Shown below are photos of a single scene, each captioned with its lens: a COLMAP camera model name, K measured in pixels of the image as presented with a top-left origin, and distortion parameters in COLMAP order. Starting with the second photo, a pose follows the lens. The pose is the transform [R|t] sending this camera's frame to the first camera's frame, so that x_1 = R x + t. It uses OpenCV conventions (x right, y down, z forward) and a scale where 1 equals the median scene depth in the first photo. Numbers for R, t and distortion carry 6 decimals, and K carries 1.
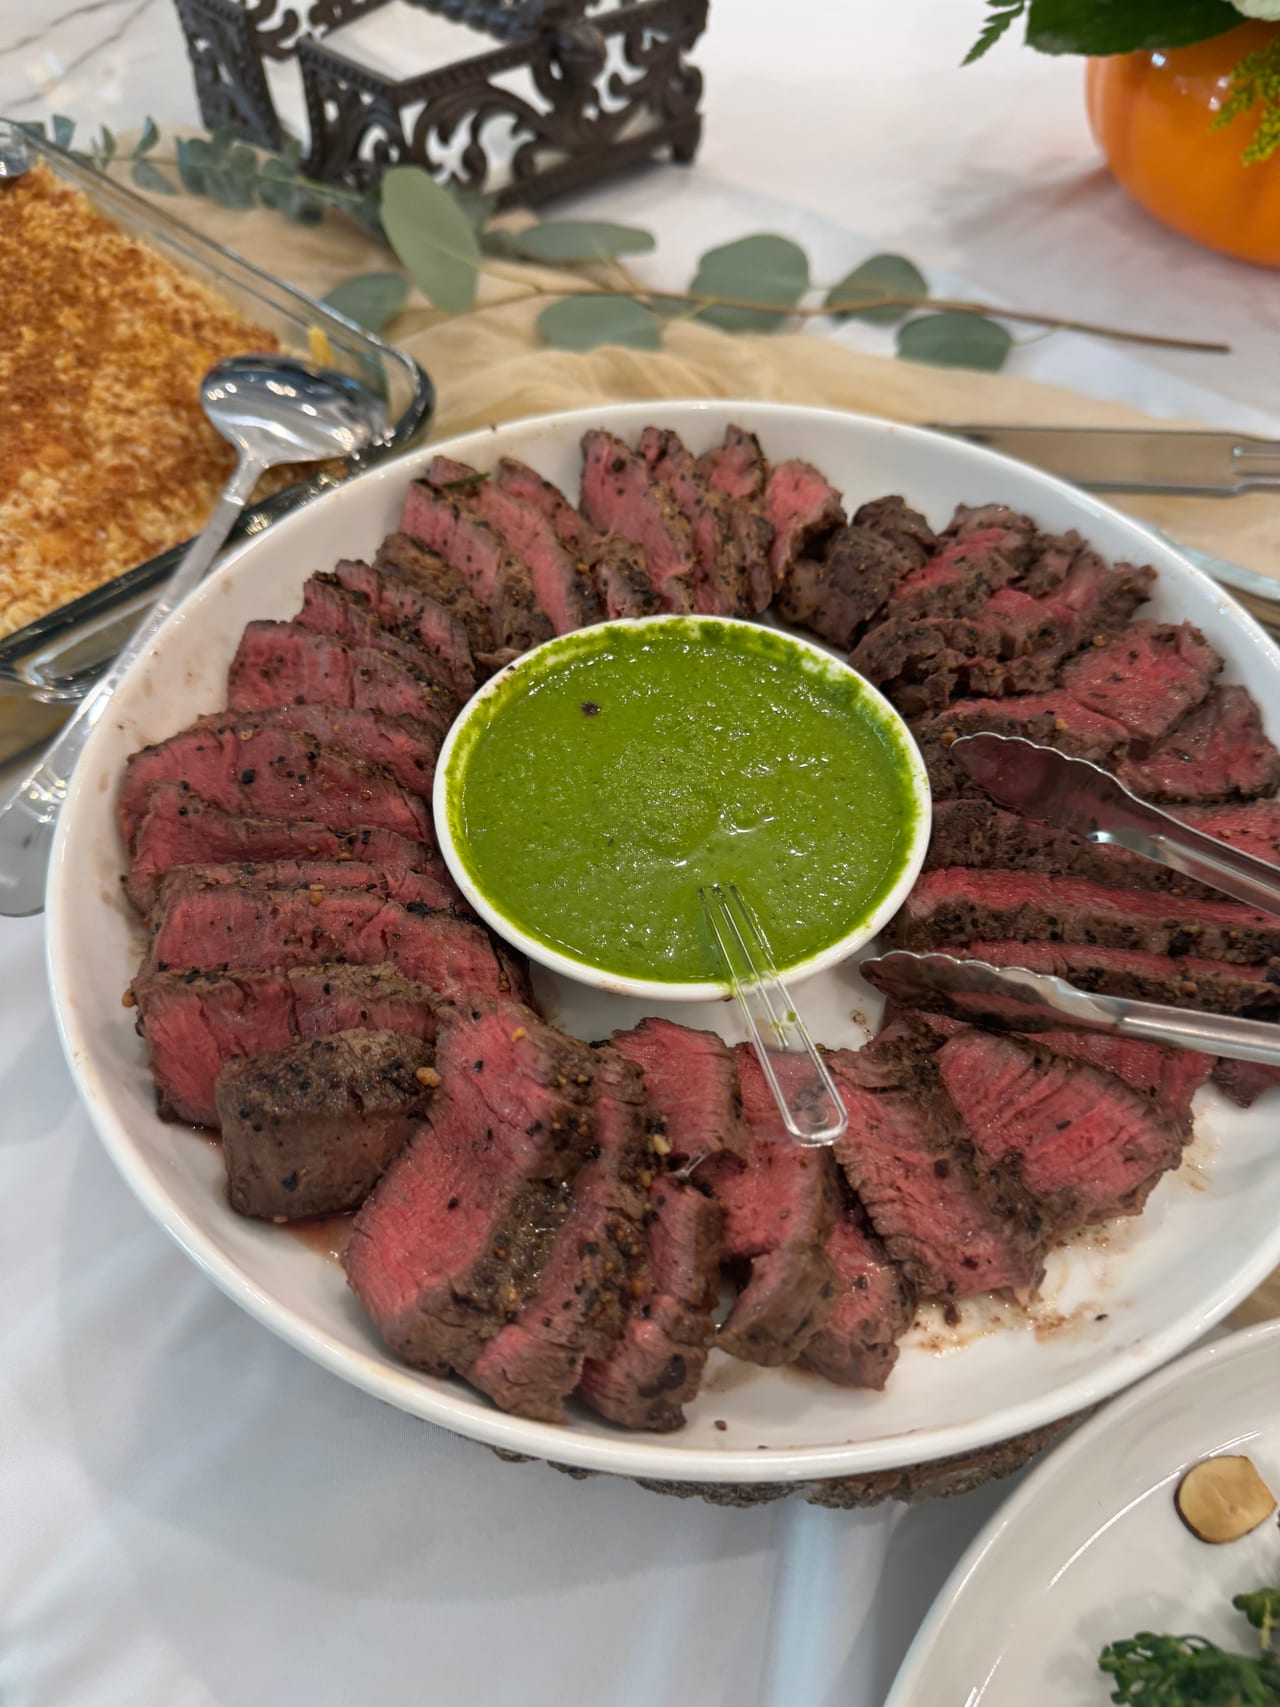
lens RADIAL K [[1237.0, 0, 632.2], [0, 1237.0, 822.1], [0, 0, 1]] dist [0.066394, -0.097816]
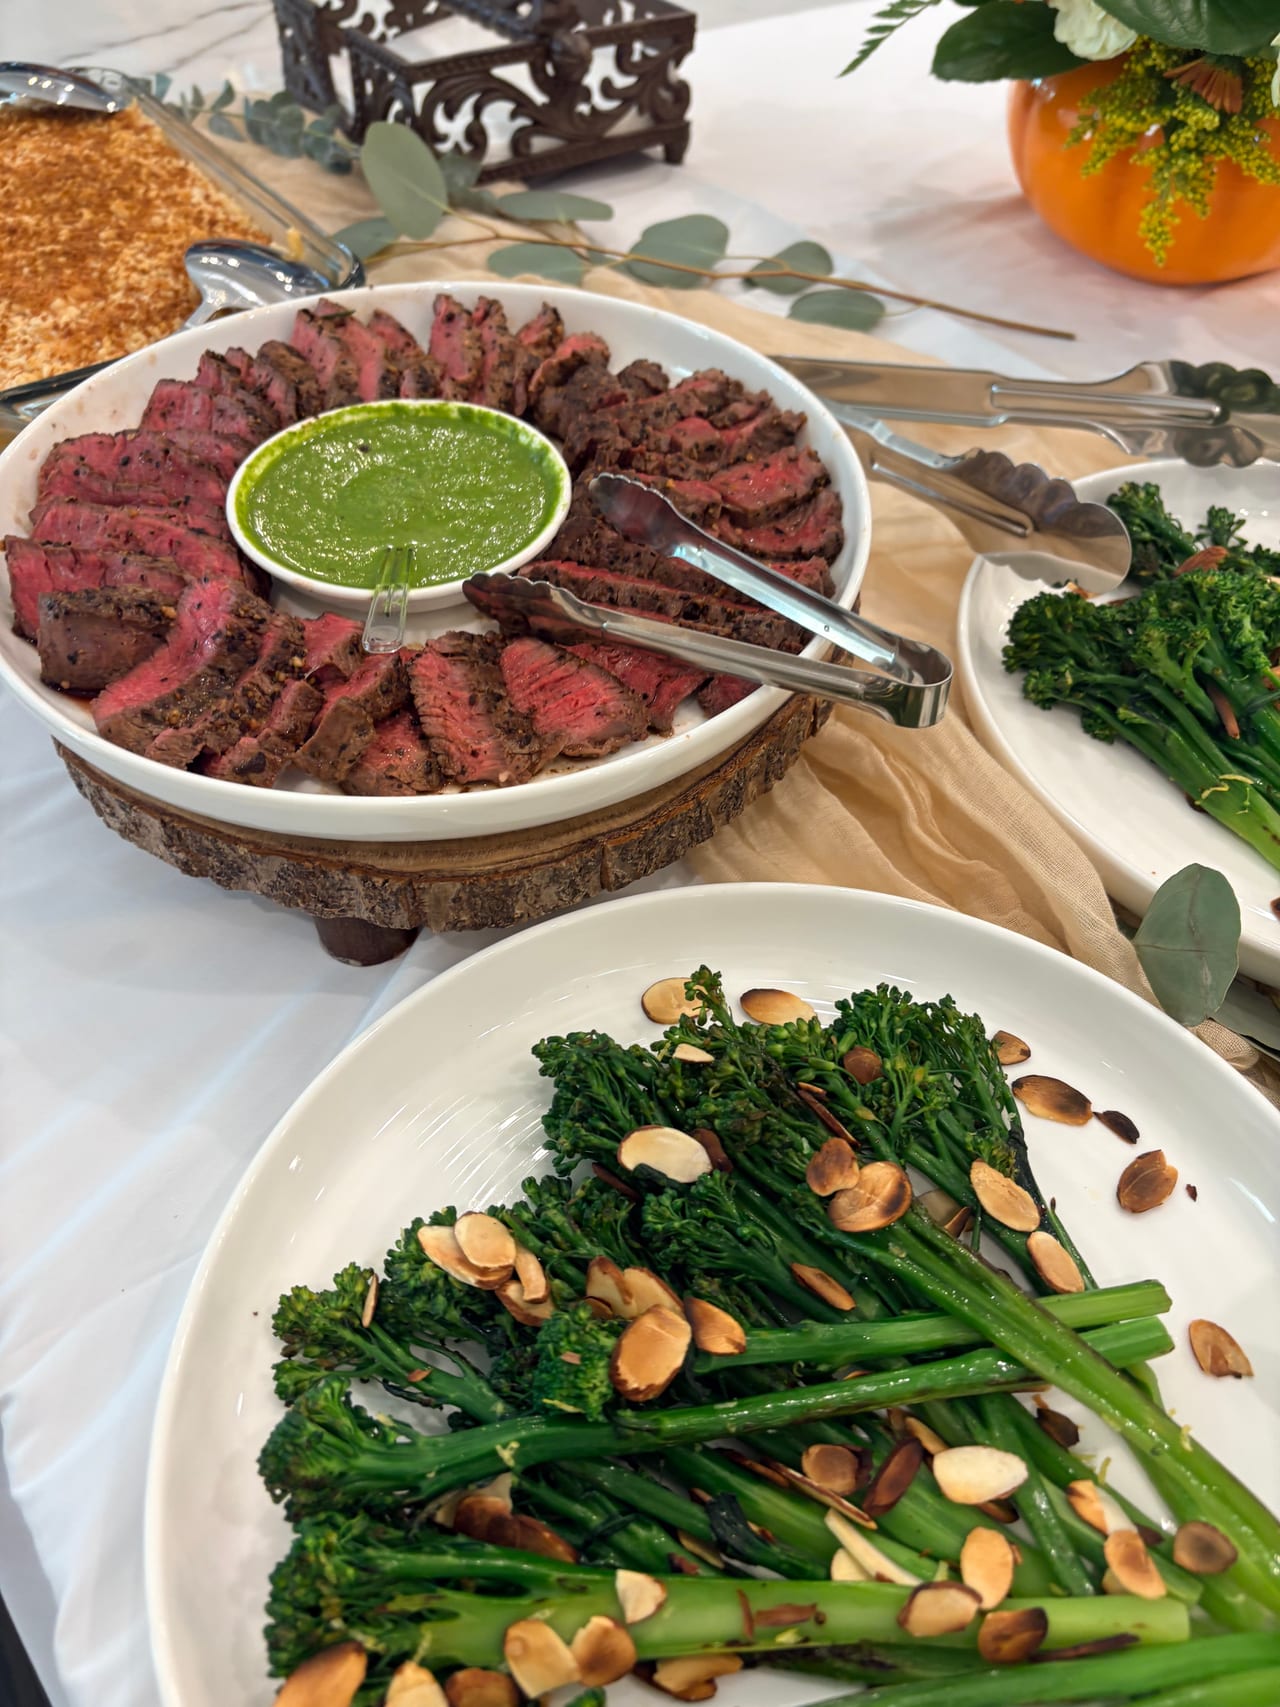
lens RADIAL K [[1315.5, 0, 648.7], [0, 1315.5, 866.3], [0, 0, 1]] dist [0.043308, -0.059040]
pose [[0.985754, 0.134252, -0.101314, 0.351440], [-0.138939, 0.989465, -0.040683, 0.277377], [0.094785, 0.054180, 0.994022, -0.316513]]
